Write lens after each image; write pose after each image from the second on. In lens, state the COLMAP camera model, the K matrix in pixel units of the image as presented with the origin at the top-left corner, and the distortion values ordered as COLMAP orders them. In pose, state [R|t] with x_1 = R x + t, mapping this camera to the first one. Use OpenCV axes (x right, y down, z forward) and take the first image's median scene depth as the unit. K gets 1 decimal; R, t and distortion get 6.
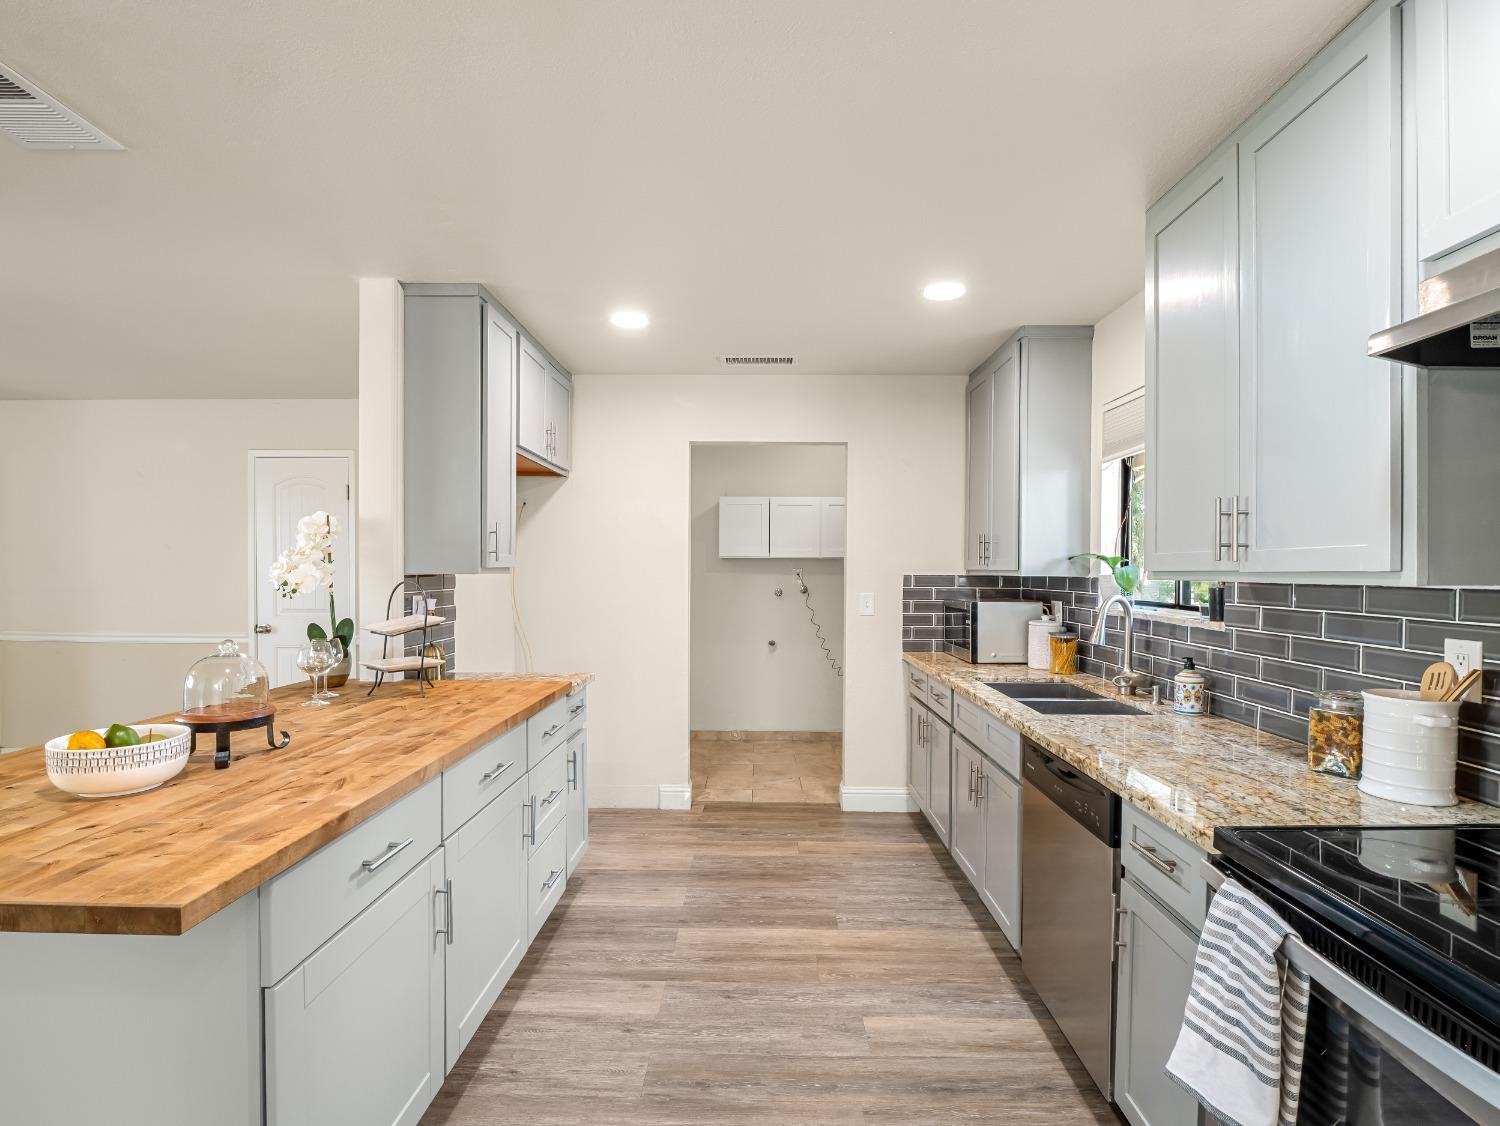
lens RADIAL K [[730.1, 0, 752.8], [0, 730.1, 579.5], [0, 0, 1]] dist [-0.013809, -0.000702]
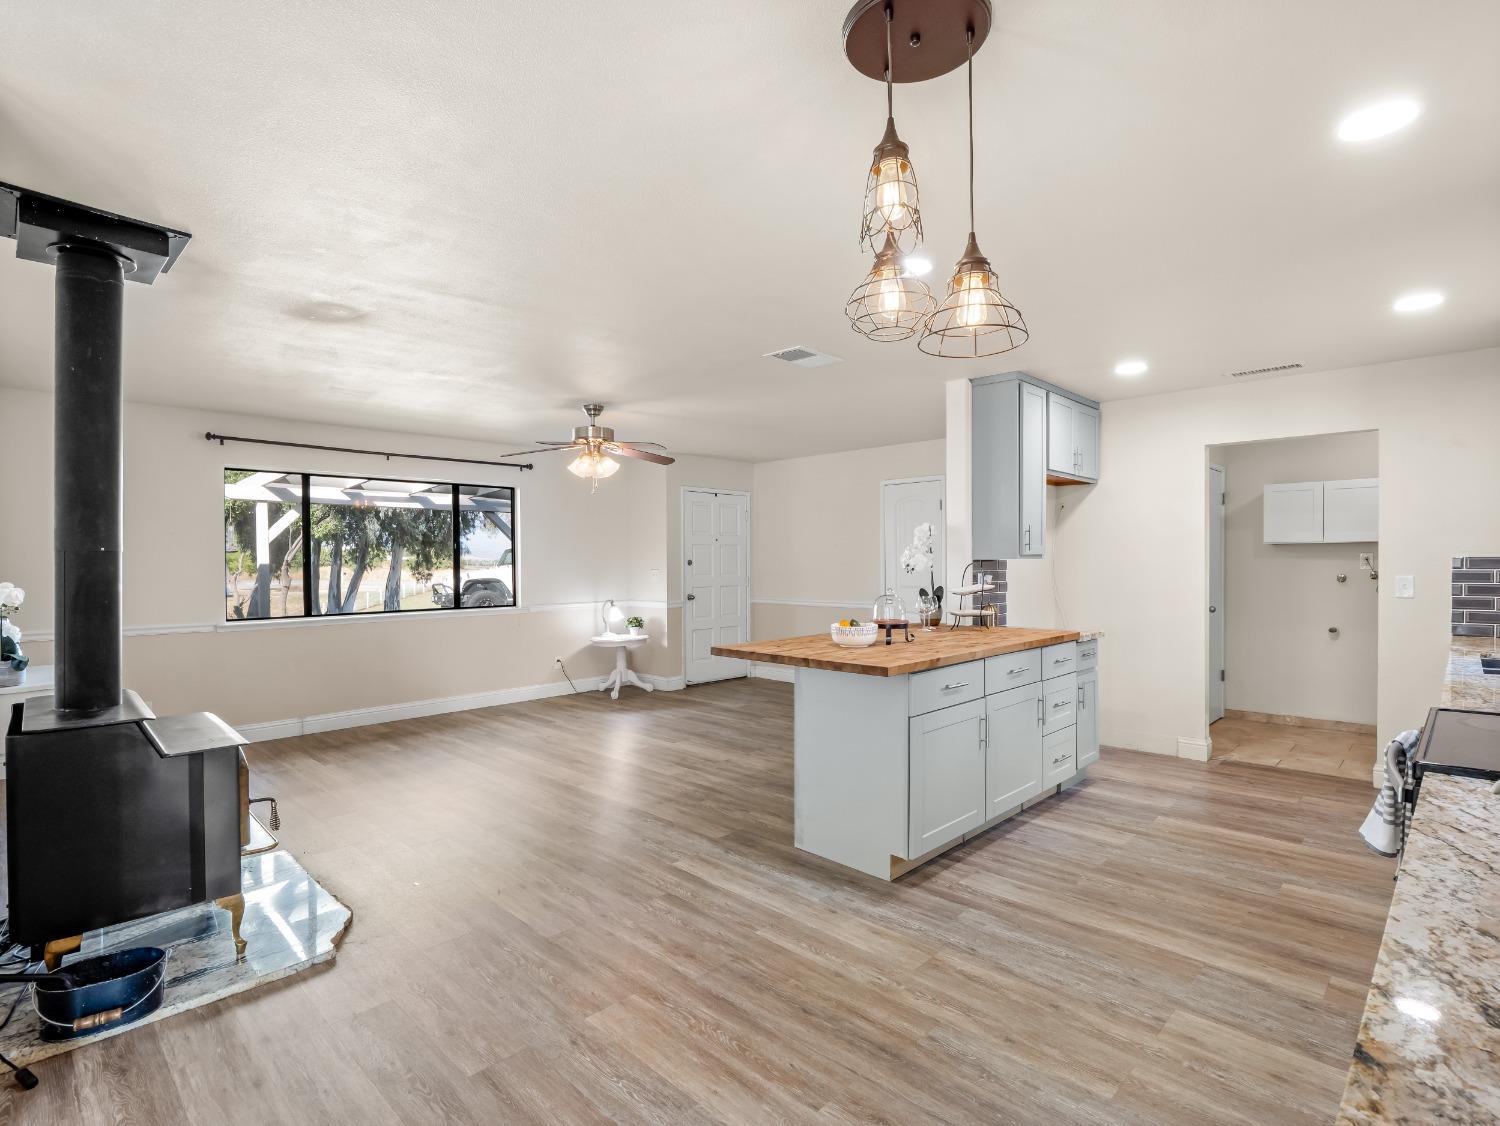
lens RADIAL K [[755.3, 0, 749.4], [0, 755.3, 567.1], [0, 0, 1]] dist [-0.000654, -0.002650]
pose [[0.726170, -0.004523, -0.687500, 0.282442], [-0.000918, 0.999971, -0.007548, 0.020362], [0.687514, 0.006112, 0.726145, -0.501164]]
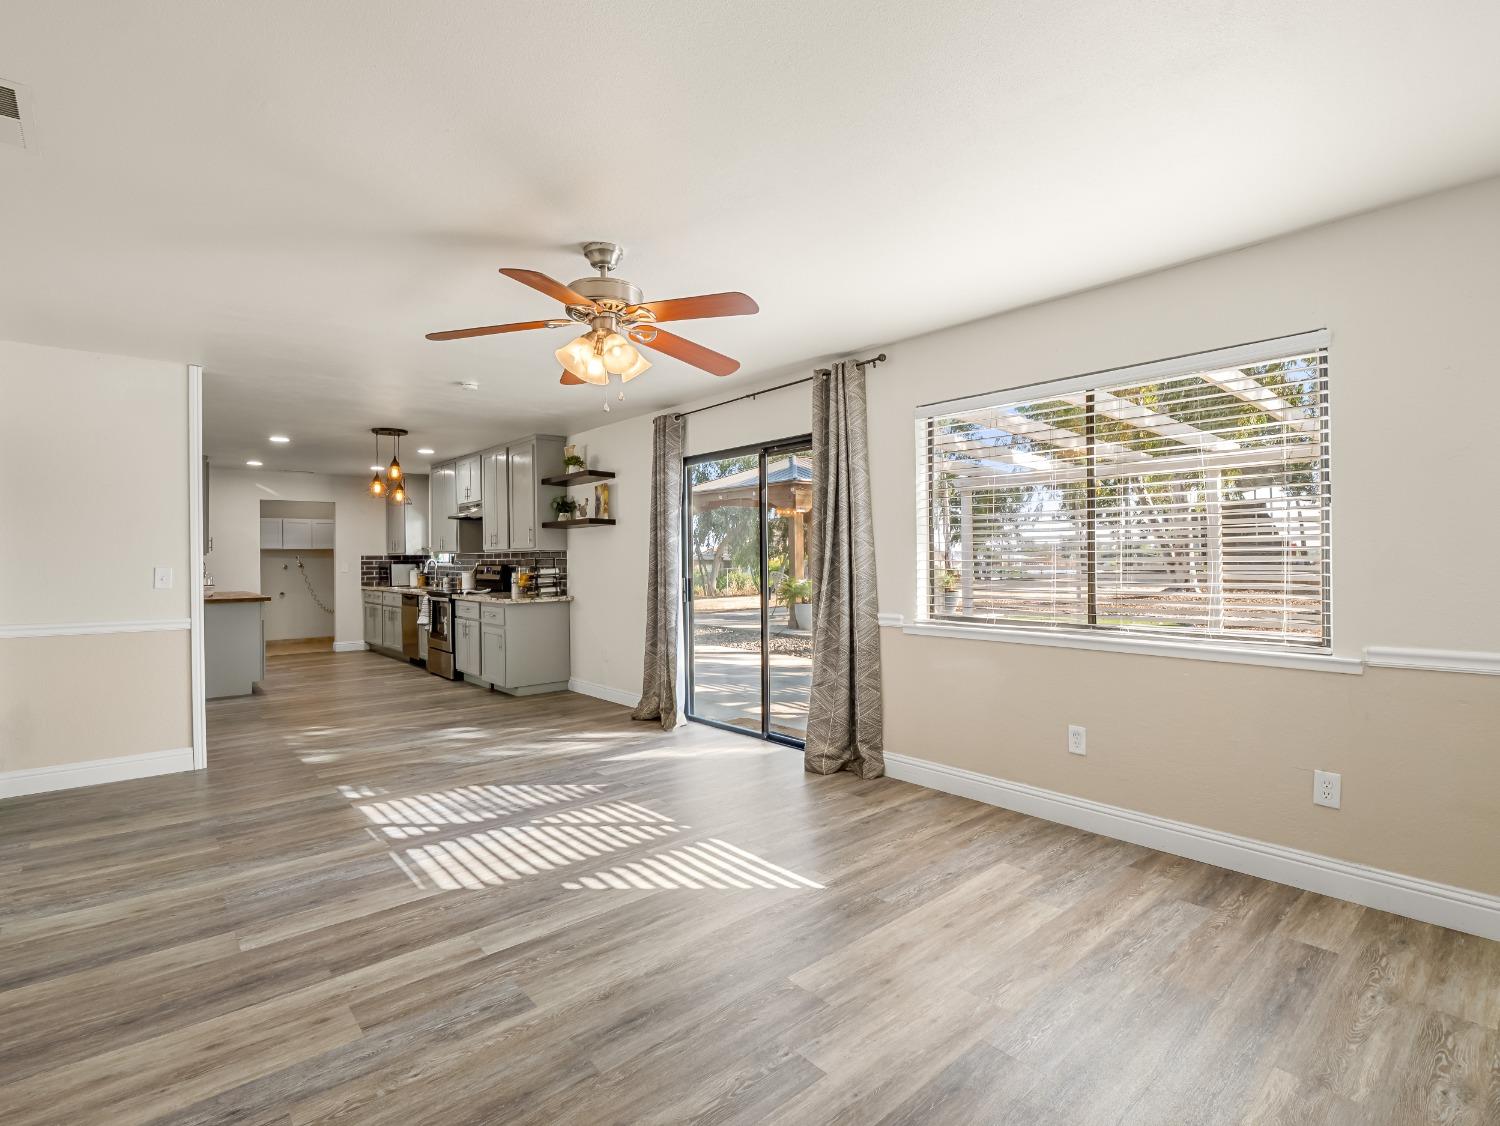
lens RADIAL K [[730.1, 0, 740.0], [0, 730.1, 559.2], [0, 0, 1]] dist [-0.013809, -0.000702]
pose [[0.751711, -0.012913, 0.659367, -0.615003], [0.022128, 0.999739, -0.005649, 0.064792], [-0.659122, 0.018837, 0.751800, -2.315602]]
